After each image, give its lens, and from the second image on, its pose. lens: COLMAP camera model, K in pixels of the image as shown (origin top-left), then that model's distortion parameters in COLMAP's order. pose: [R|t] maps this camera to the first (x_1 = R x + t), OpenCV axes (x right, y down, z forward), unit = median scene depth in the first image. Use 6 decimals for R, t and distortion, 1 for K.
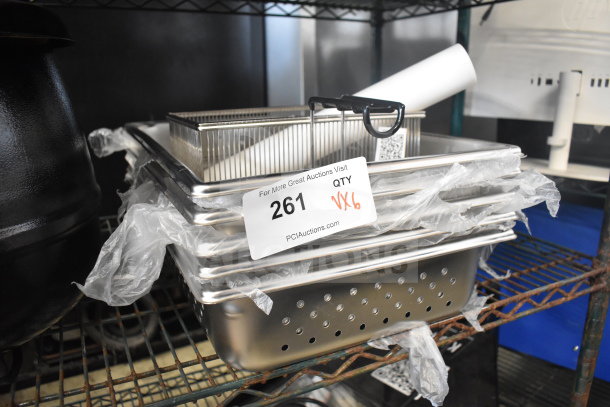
lens RADIAL K [[472.3, 0, 305.0], [0, 472.3, 203.5], [0, 0, 1]] dist [-0.089517, 0.000828]
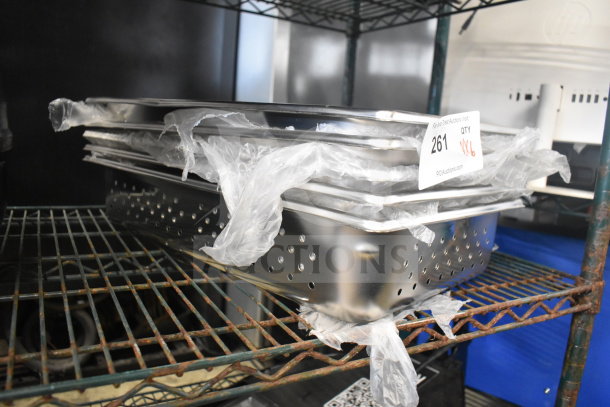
lens RADIAL K [[472.3, 0, 305.0], [0, 472.3, 203.5], [0, 0, 1]] dist [-0.089517, 0.000828]
pose [[0.995163, 0.072828, 0.065928, 0.027649], [-0.065874, 0.992588, -0.102125, 0.104710], [-0.072877, 0.097288, 0.992585, 0.127154]]
